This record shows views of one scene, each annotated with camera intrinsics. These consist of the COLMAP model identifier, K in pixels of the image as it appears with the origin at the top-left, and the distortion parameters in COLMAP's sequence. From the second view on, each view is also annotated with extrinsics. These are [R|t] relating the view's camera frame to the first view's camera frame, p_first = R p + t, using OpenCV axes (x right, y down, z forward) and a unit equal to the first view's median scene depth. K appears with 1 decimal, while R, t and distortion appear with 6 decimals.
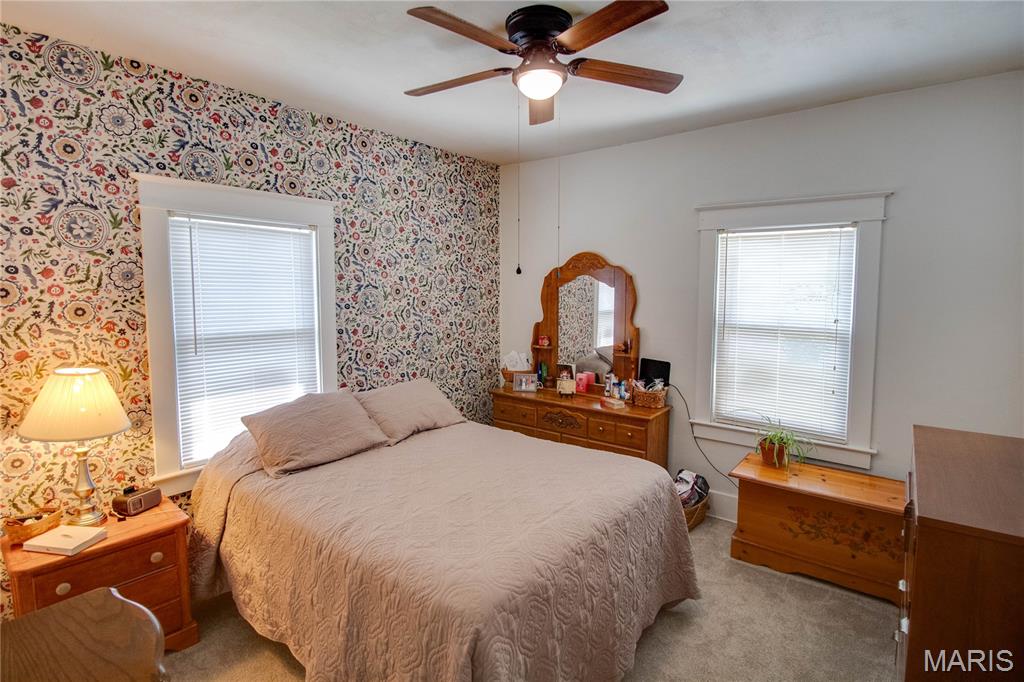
lens RADIAL K [[483.3, 0, 514.9], [0, 483.3, 327.8], [0, 0, 1]] dist [0.001045, -0.012590]
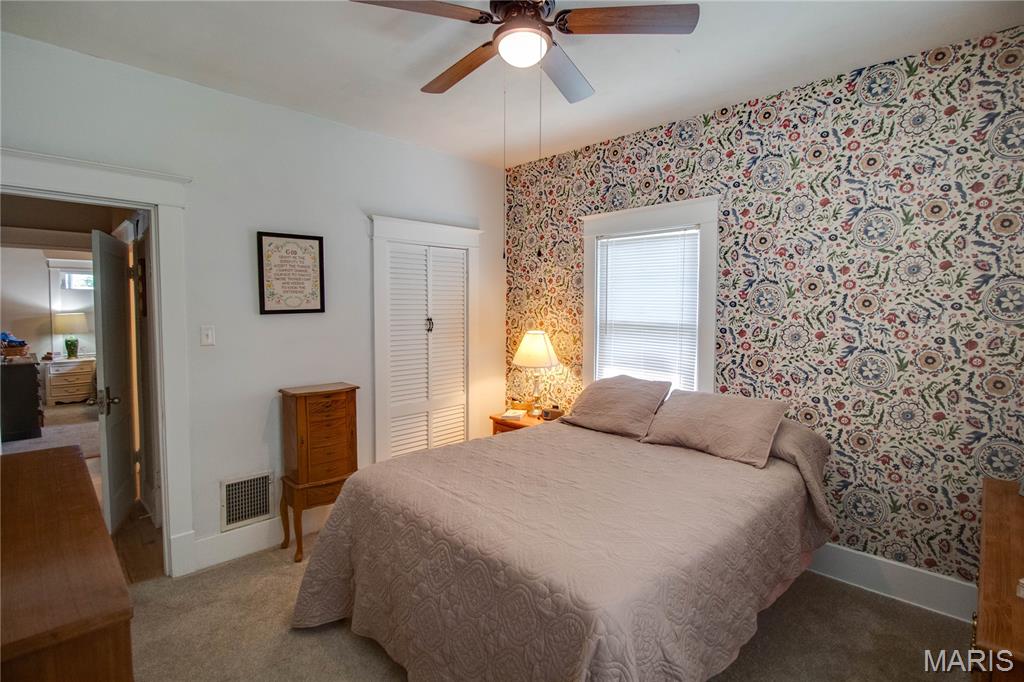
lens RADIAL K [[448.9, 0, 514.4], [0, 448.9, 306.0], [0, 0, 1]] dist [-0.035521, -0.000032]
pose [[-0.087852, 0.033617, -0.995566, 0.509975], [-0.057064, 0.997619, 0.038722, -0.048364], [0.994498, 0.060212, -0.085725, 0.638689]]
